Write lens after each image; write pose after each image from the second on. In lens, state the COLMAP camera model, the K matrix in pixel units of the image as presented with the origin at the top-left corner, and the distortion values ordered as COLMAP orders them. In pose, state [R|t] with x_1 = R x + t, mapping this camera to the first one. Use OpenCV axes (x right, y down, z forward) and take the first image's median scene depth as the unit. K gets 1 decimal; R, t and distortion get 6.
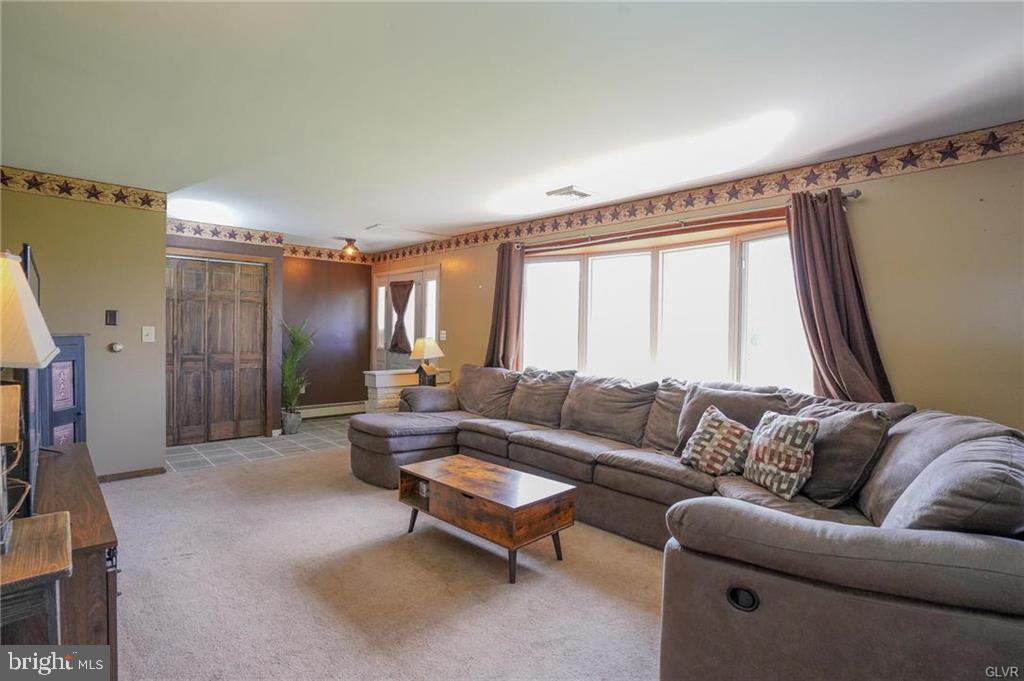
lens RADIAL K [[505.3, 0, 503.2], [0, 505.3, 341.9], [0, 0, 1]] dist [-0.075898, 0.035401]
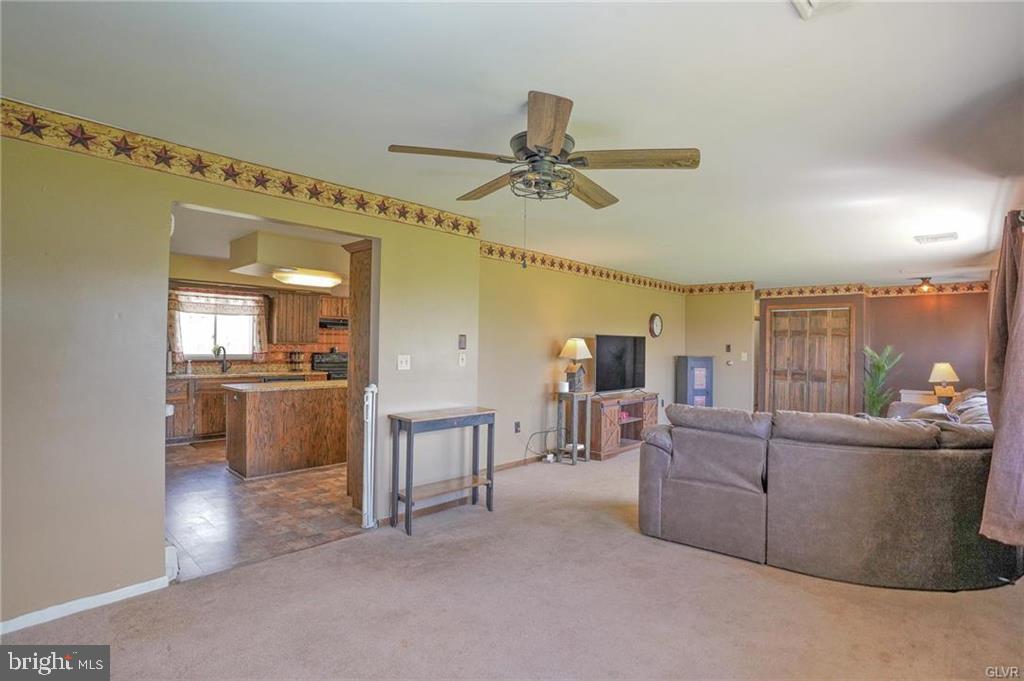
lens RADIAL K [[505.3, 0, 509.0], [0, 505.3, 340.2], [0, 0, 1]] dist [-0.075898, 0.035401]
pose [[0.069400, -0.022864, -0.997327, 0.852396], [-0.034403, 0.999088, -0.025299, 0.000501], [0.996995, 0.036067, 0.068550, -0.033864]]
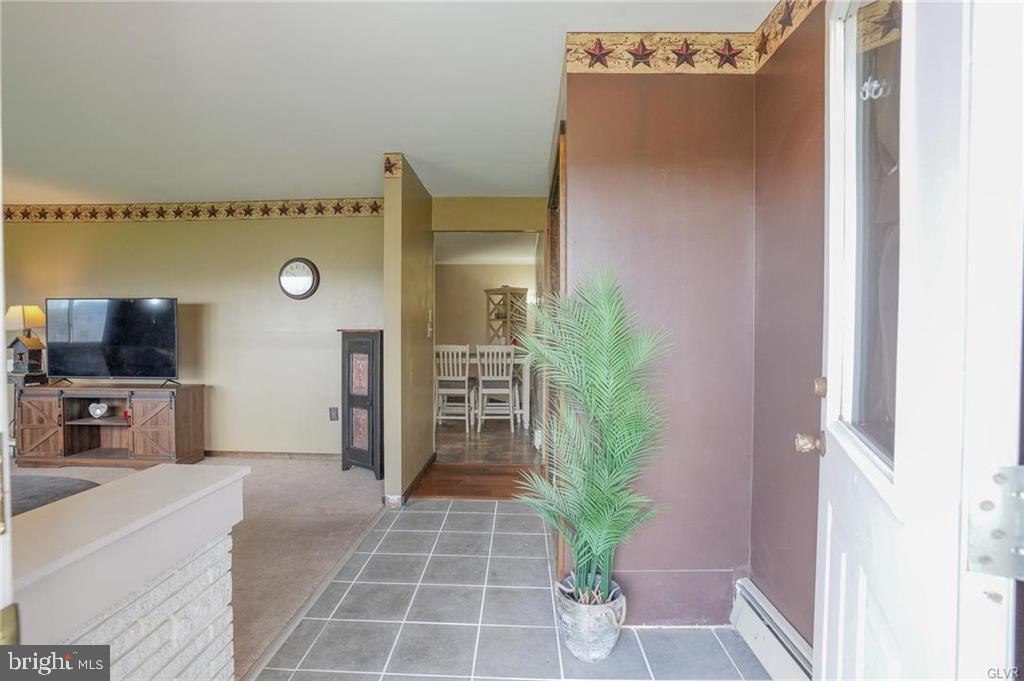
lens RADIAL K [[505.3, 0, 507.0], [0, 505.3, 342.2], [0, 0, 1]] dist [-0.075898, 0.035401]
pose [[-0.711372, -0.004971, -0.702798, -0.196975], [-0.028793, 0.999342, 0.022076, -0.013974], [0.702225, 0.035940, -0.711047, 1.300929]]
